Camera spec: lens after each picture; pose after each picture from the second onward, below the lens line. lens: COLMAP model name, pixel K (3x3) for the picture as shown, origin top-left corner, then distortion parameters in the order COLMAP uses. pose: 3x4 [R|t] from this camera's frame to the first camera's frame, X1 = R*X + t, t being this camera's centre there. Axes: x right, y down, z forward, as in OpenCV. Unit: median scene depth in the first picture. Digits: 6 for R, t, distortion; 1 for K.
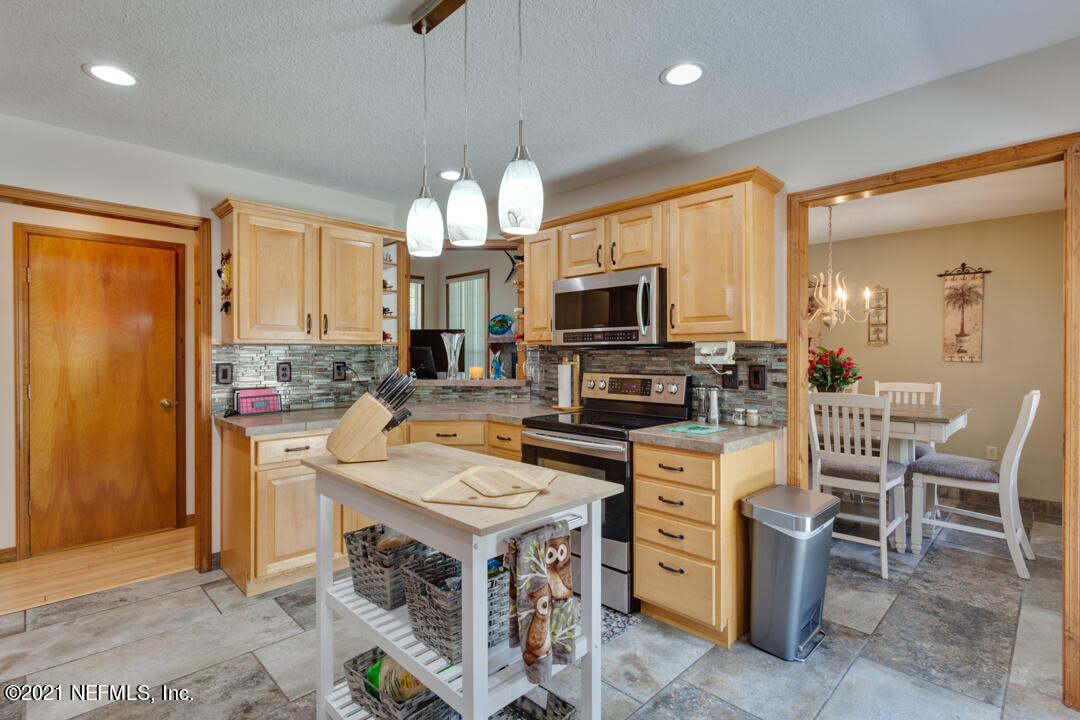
lens RADIAL K [[525.0, 0, 539.1], [0, 525.0, 354.9], [0, 0, 1]] dist [0.003920, 0.000714]
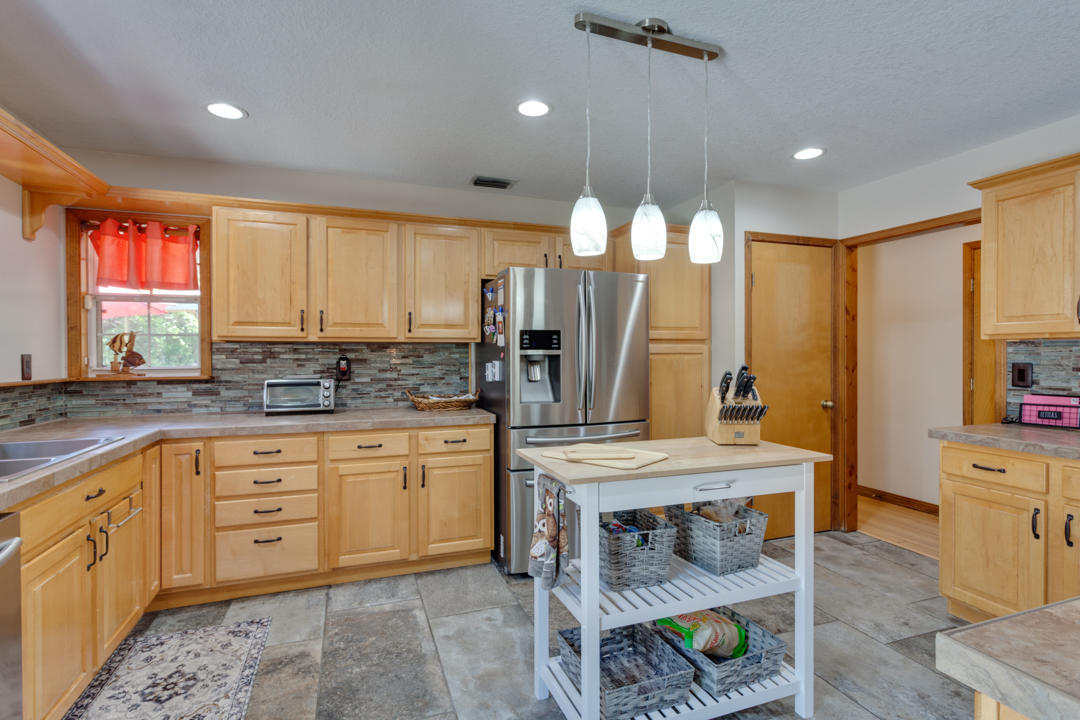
lens RADIAL K [[525.0, 0, 539.1], [0, 525.0, 354.9], [0, 0, 1]] dist [0.003920, 0.000714]
pose [[-0.423373, 0.003682, -0.905948, 0.544528], [-0.001647, 0.999987, 0.004835, -0.000069], [0.905954, 0.003539, -0.423361, 0.670570]]
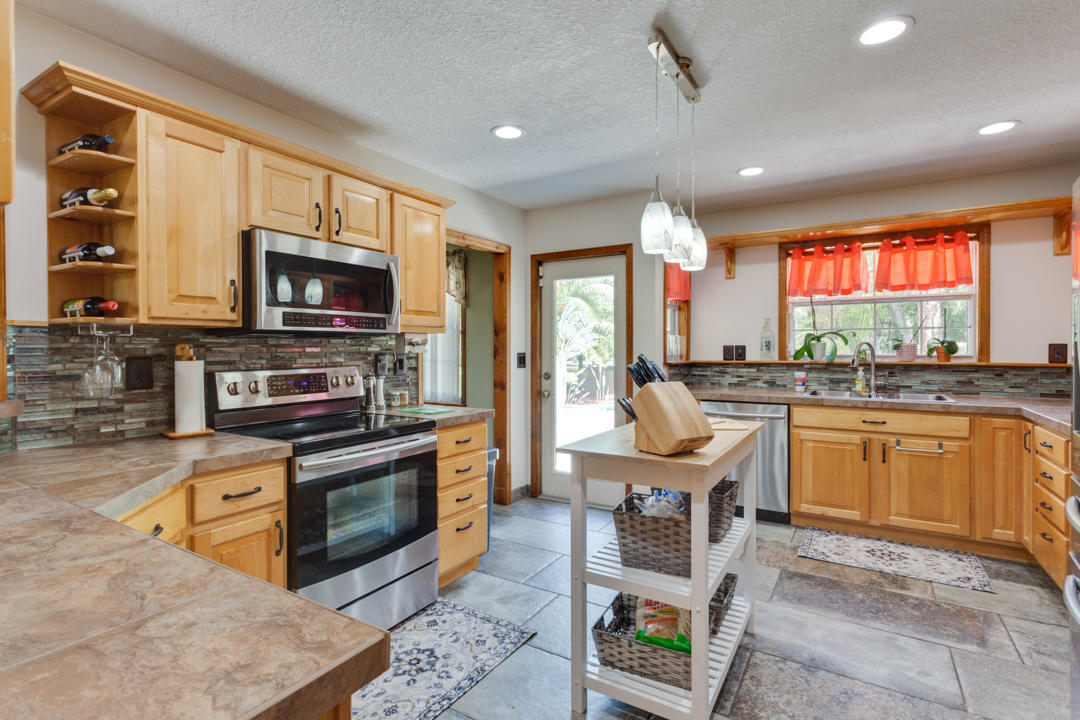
lens RADIAL K [[525.0, 0, 539.1], [0, 525.0, 354.9], [0, 0, 1]] dist [0.003920, 0.000714]
pose [[-0.227575, -0.011781, 0.973689, -0.729052], [0.006208, 0.999889, 0.013549, 0.007084], [-0.973741, 0.009128, -0.227477, 0.875481]]
